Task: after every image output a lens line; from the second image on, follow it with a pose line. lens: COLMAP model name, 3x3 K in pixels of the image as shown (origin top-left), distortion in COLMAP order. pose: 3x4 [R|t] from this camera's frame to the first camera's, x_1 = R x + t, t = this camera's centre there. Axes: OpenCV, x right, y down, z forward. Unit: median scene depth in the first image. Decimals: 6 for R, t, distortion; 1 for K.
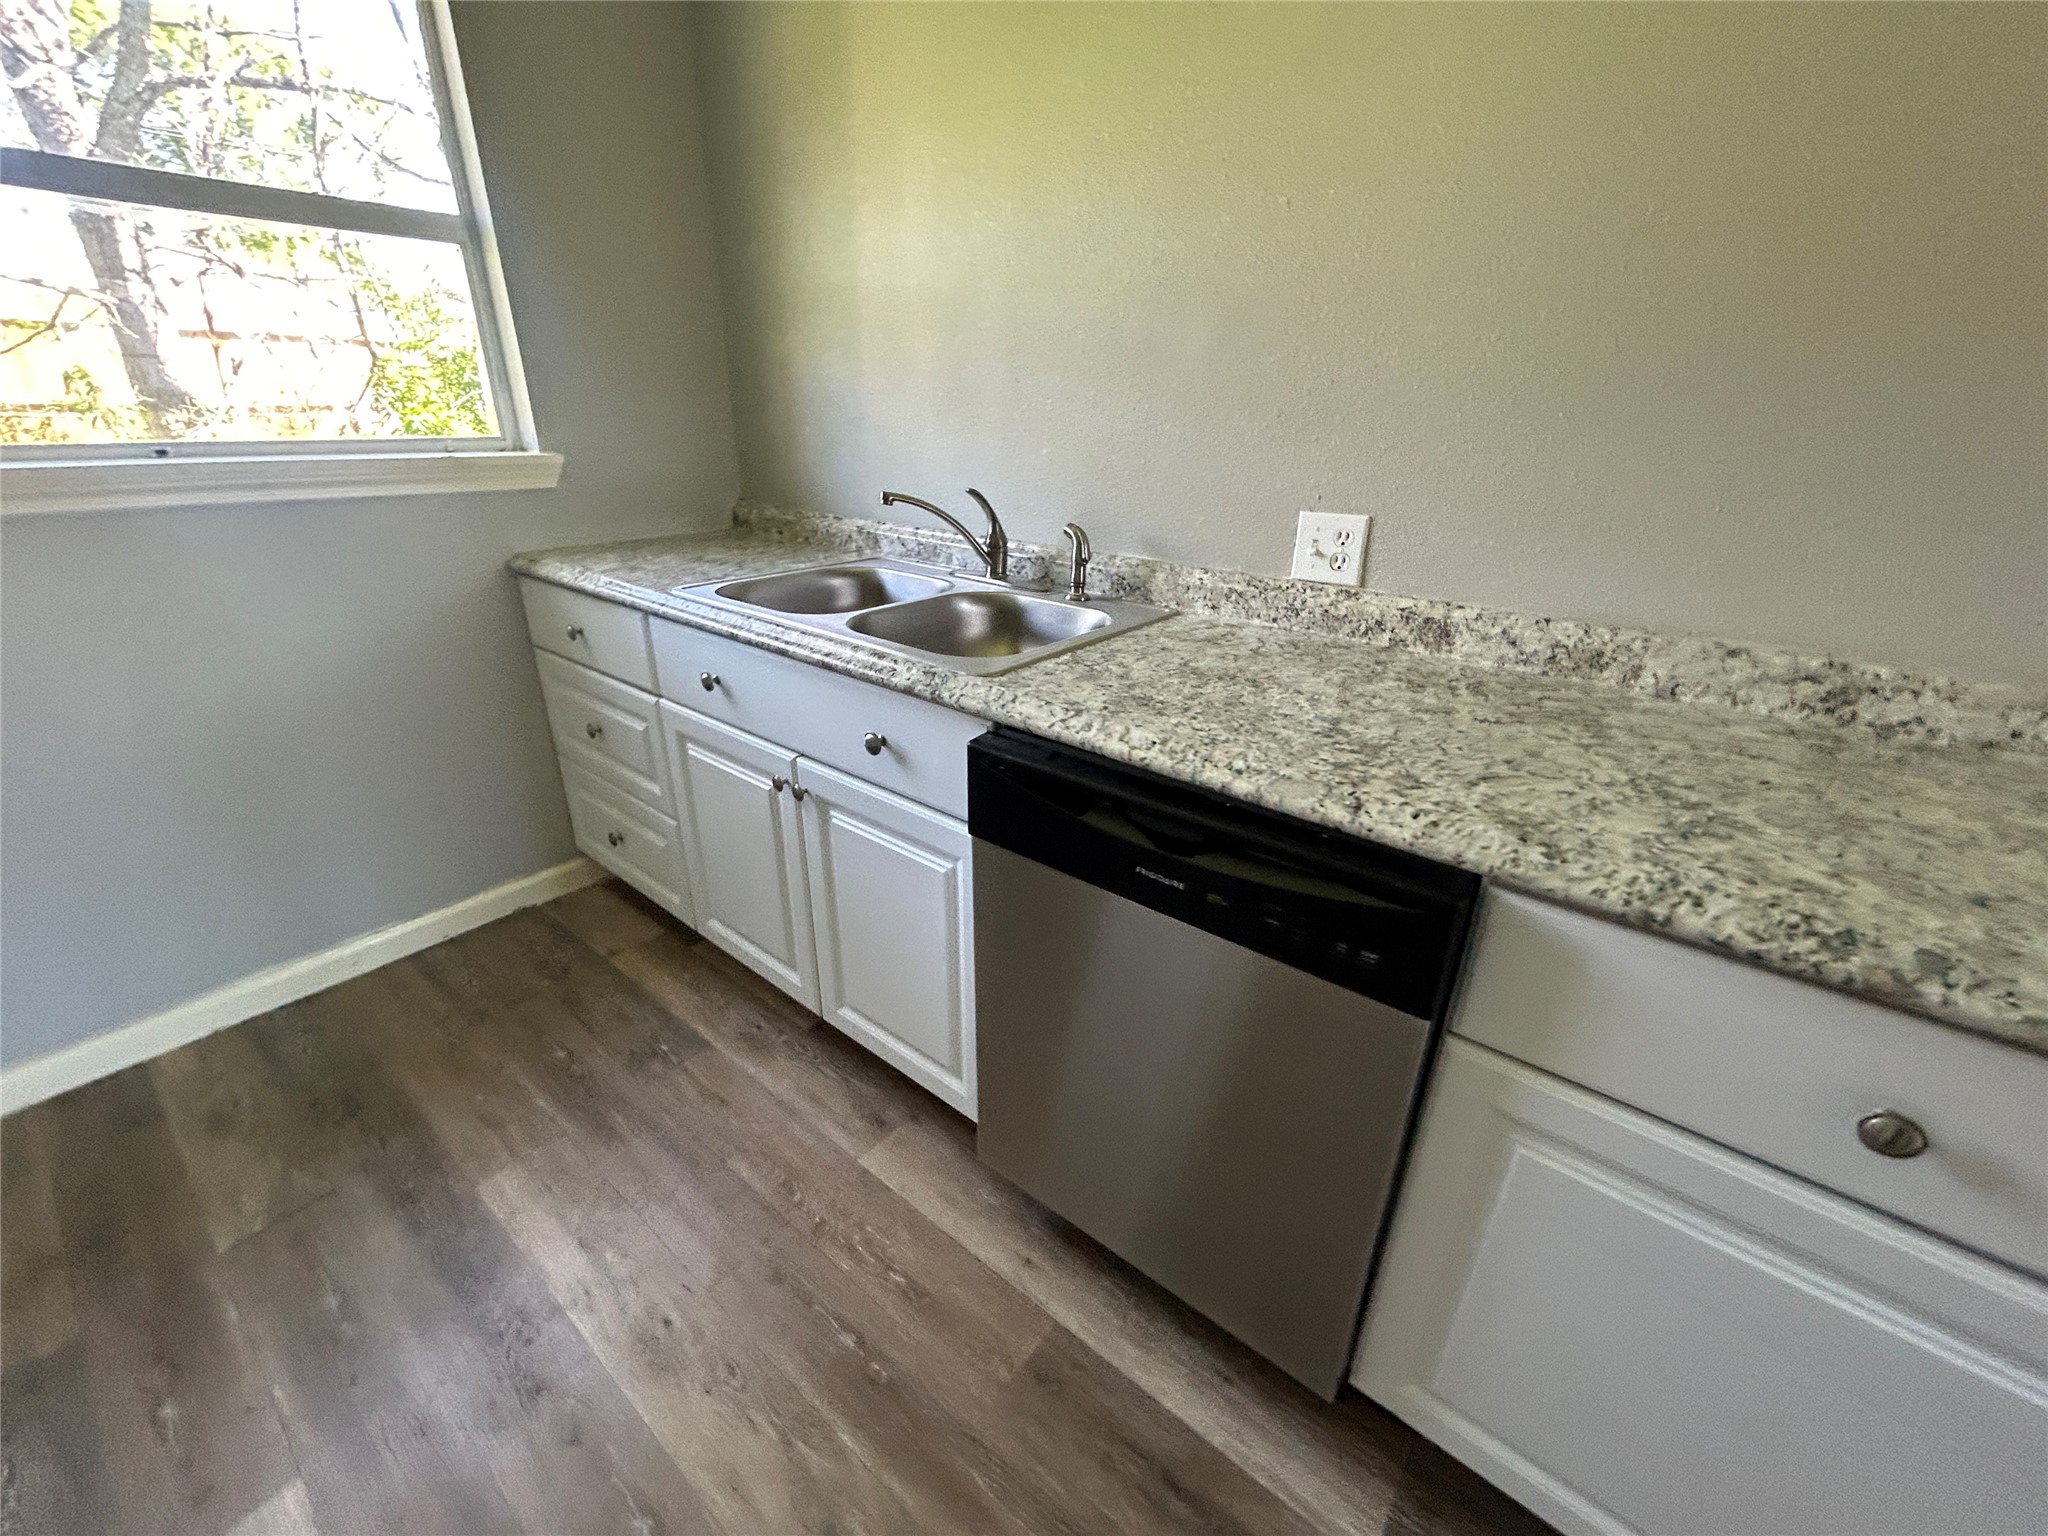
lens RADIAL K [[830.9, 0, 1024.0], [0, 830.9, 768.0], [0, 0, 1]] dist [0.001898, 0.000559]
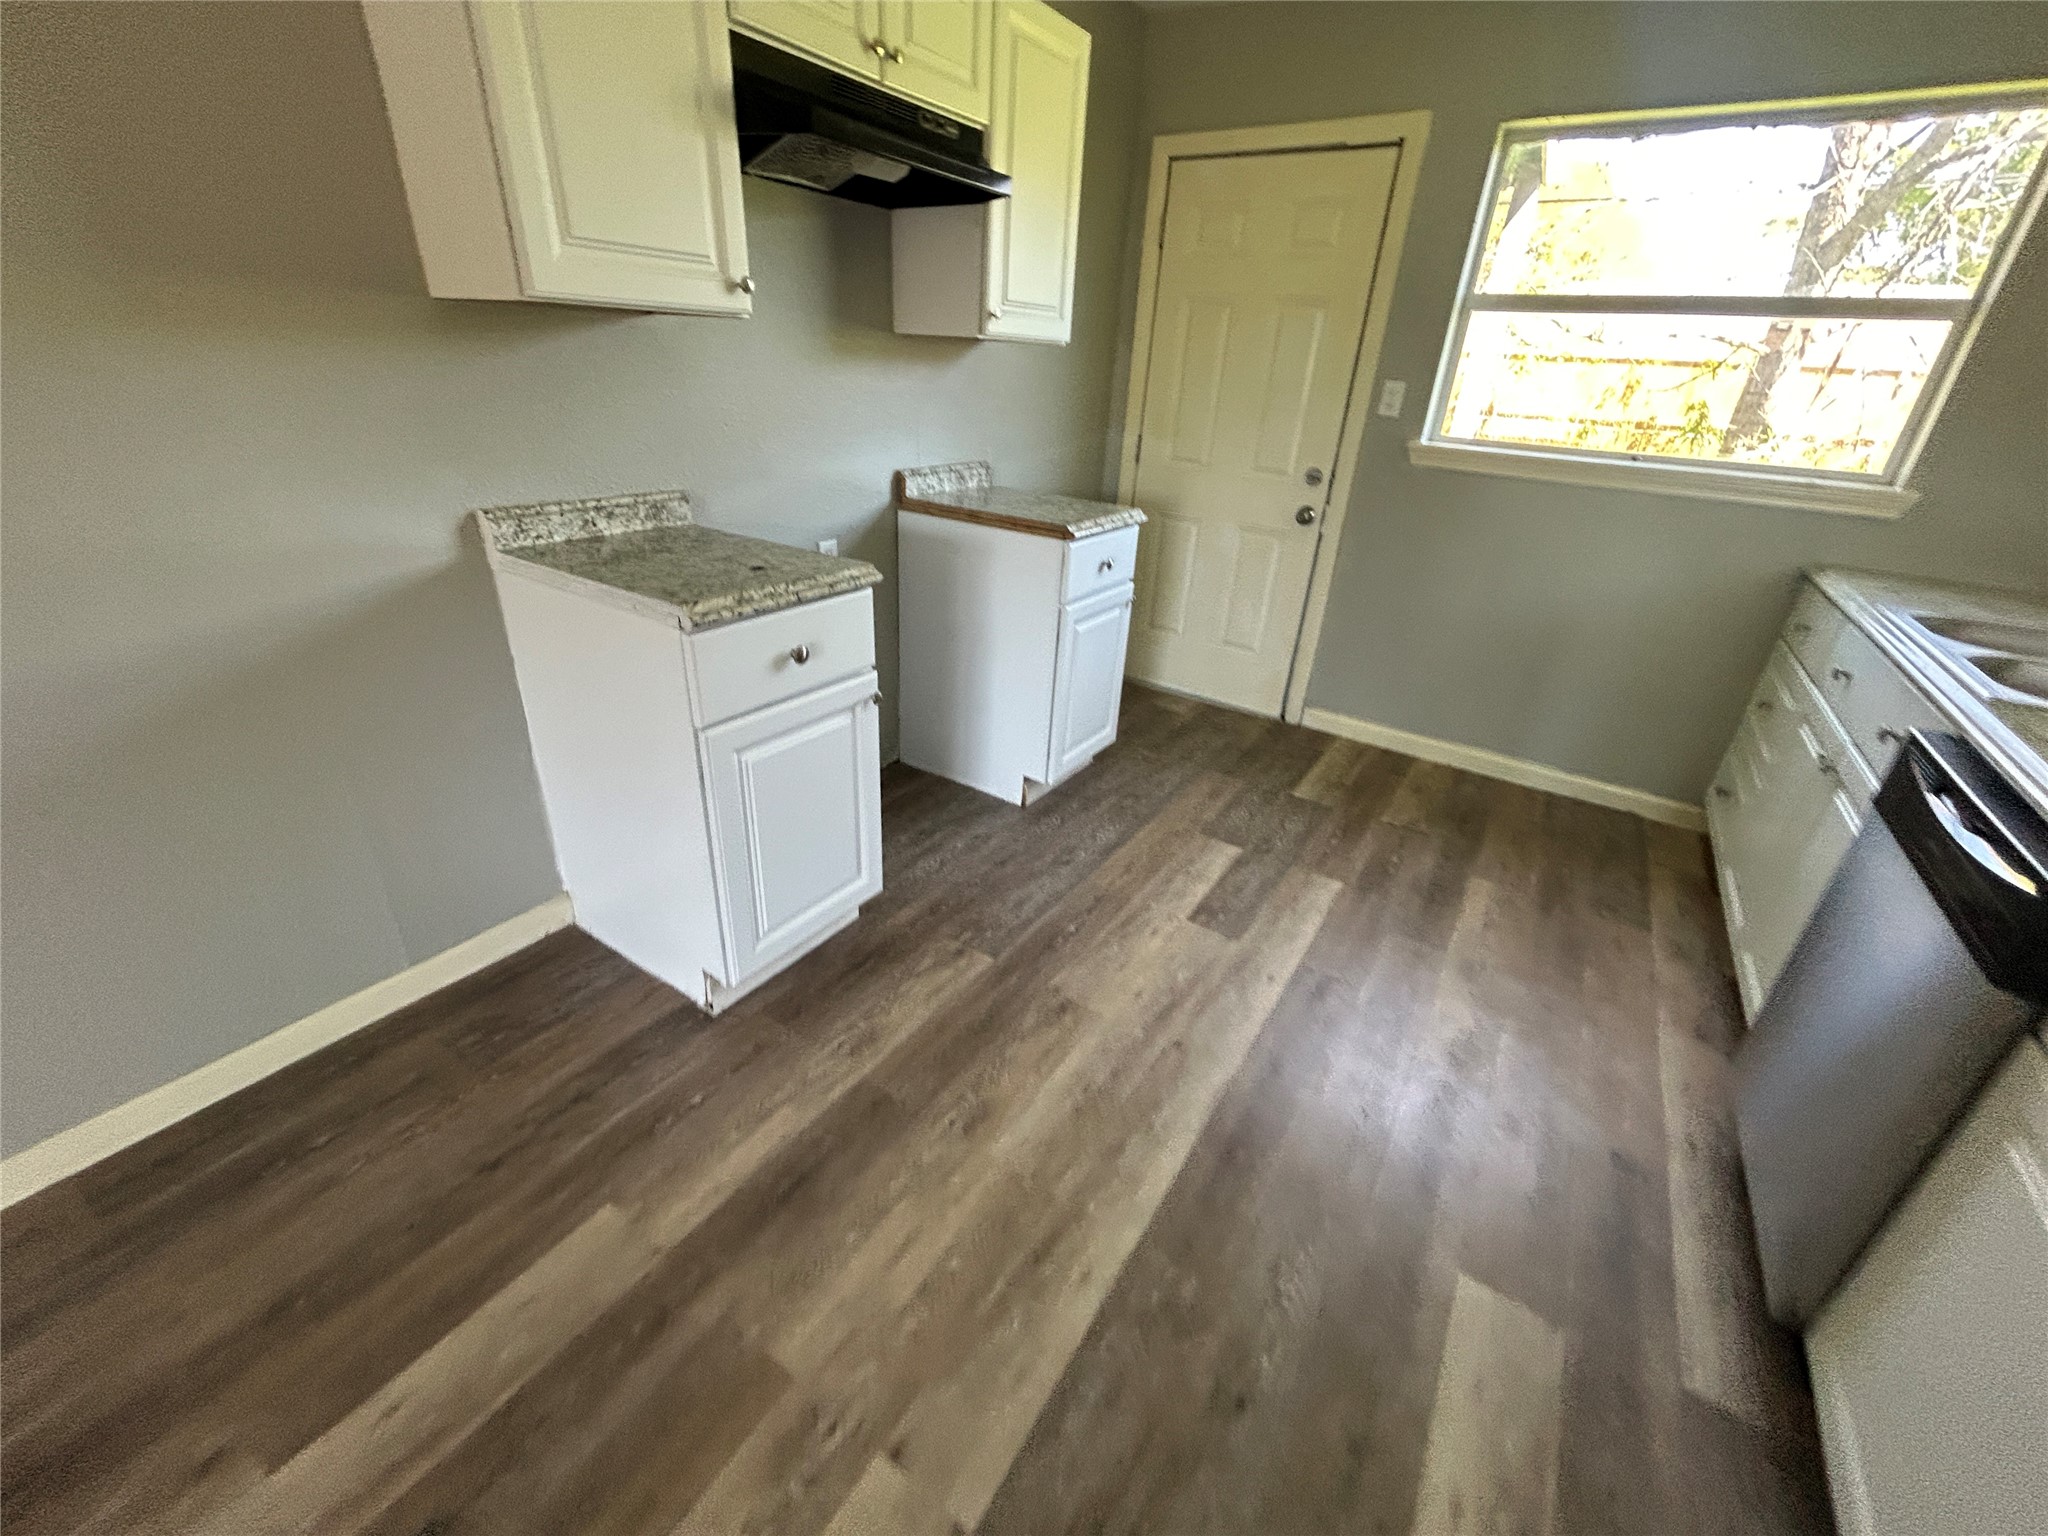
lens RADIAL K [[830.9, 0, 1024.0], [0, 830.9, 768.0], [0, 0, 1]] dist [0.001898, 0.000559]
pose [[0.100134, 0.420903, -0.901562, 0.566489], [-0.446786, 0.828645, 0.337238, 0.115405], [0.889019, 0.369037, 0.271029, -0.309074]]
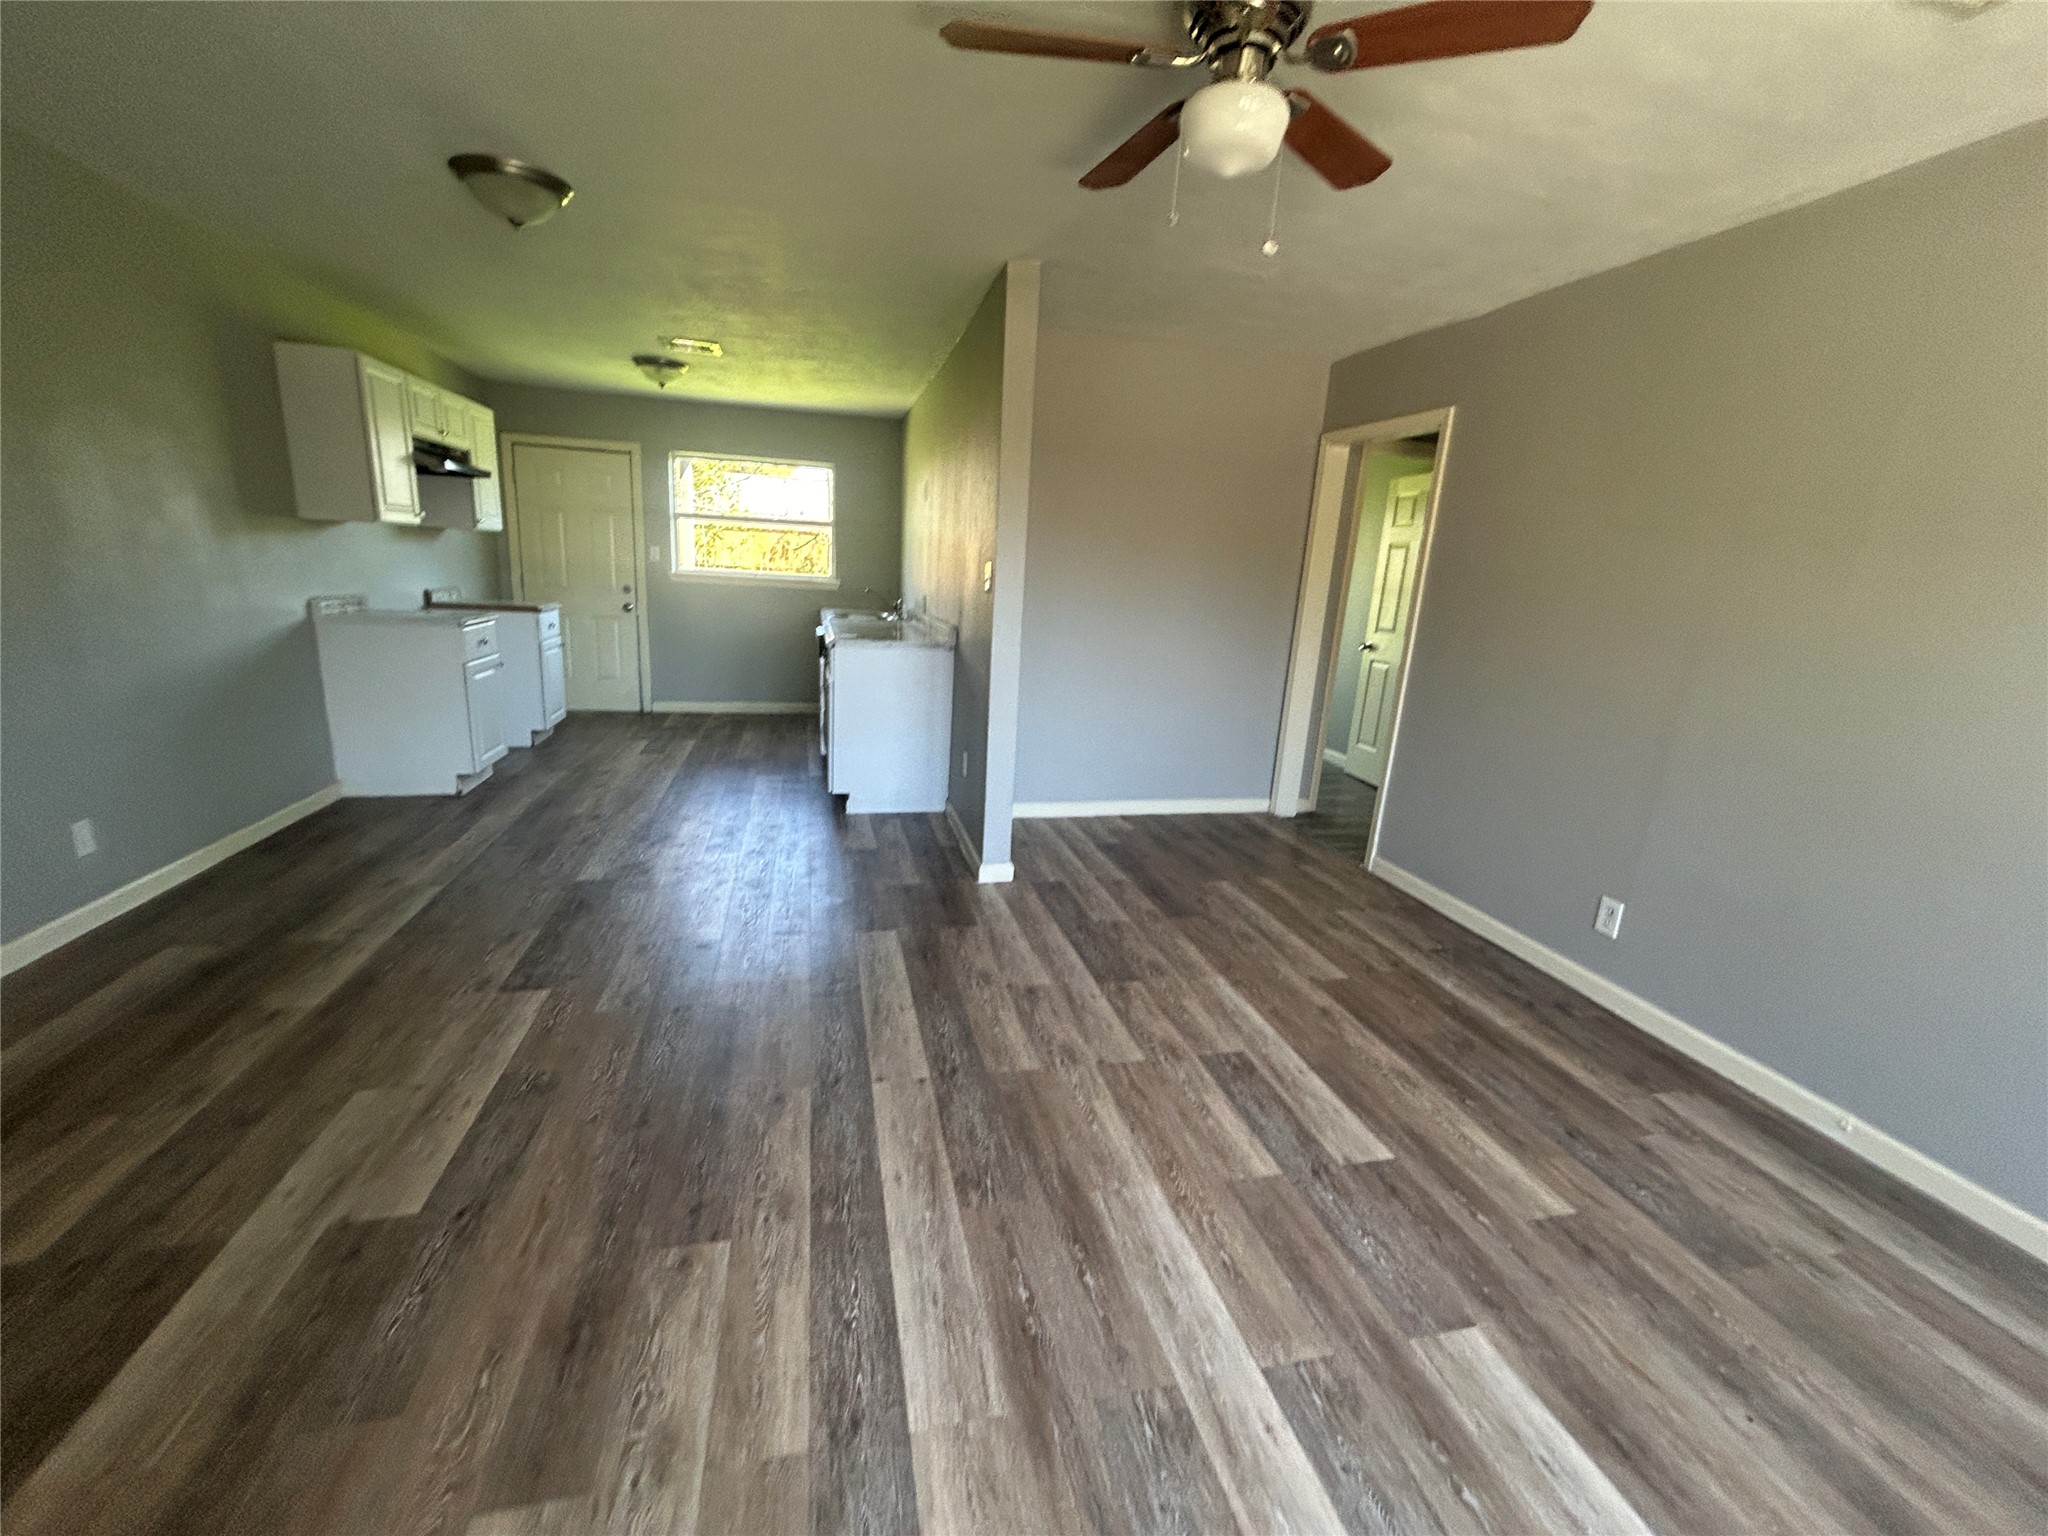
lens RADIAL K [[786.7, 0, 957.9], [0, 786.7, 752.7], [0, 0, 1]] dist [0.000238, 0.000120]
pose [[0.768168, 0.164714, -0.618698, 2.447203], [-0.286714, 0.952529, -0.102391, 0.622547], [0.572462, 0.256043, 0.778928, -1.349739]]
